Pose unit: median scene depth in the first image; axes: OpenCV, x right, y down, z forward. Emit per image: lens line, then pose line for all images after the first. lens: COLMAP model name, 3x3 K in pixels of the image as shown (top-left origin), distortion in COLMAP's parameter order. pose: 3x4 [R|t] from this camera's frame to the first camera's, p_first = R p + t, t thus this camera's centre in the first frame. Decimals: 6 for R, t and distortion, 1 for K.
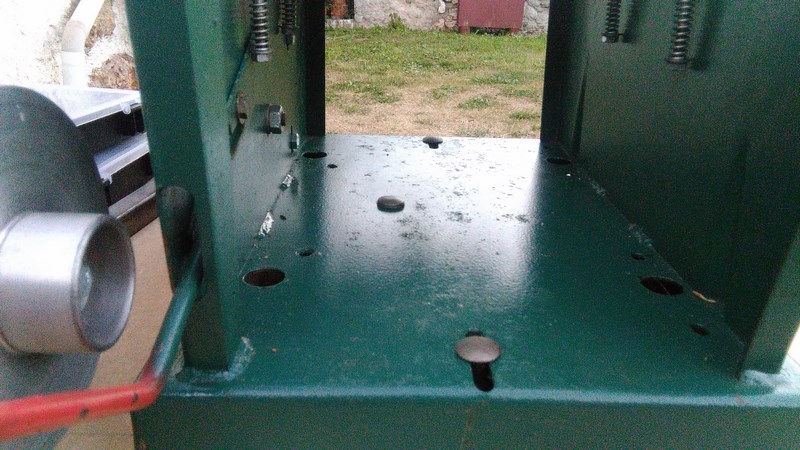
lens RADIAL K [[642.8, 0, 404.2], [0, 642.8, 229.5], [0, 0, 1]] dist [0.073622, -0.106964]
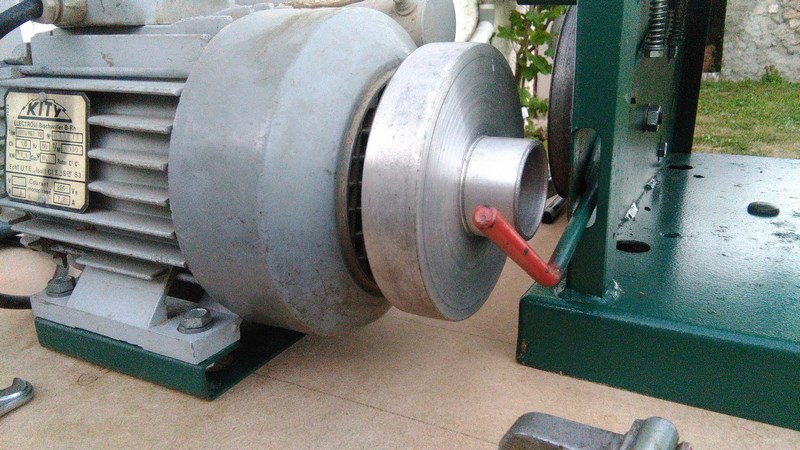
lens RADIAL K [[642.8, 0, 404.2], [0, 642.8, 229.5], [0, 0, 1]] dist [0.073622, -0.106964]
pose [[0.870550, 0.104482, -0.480861, -0.016176], [-0.142365, 0.988885, -0.042871, 0.104153], [0.471037, 0.105779, 0.875748, -0.114679]]
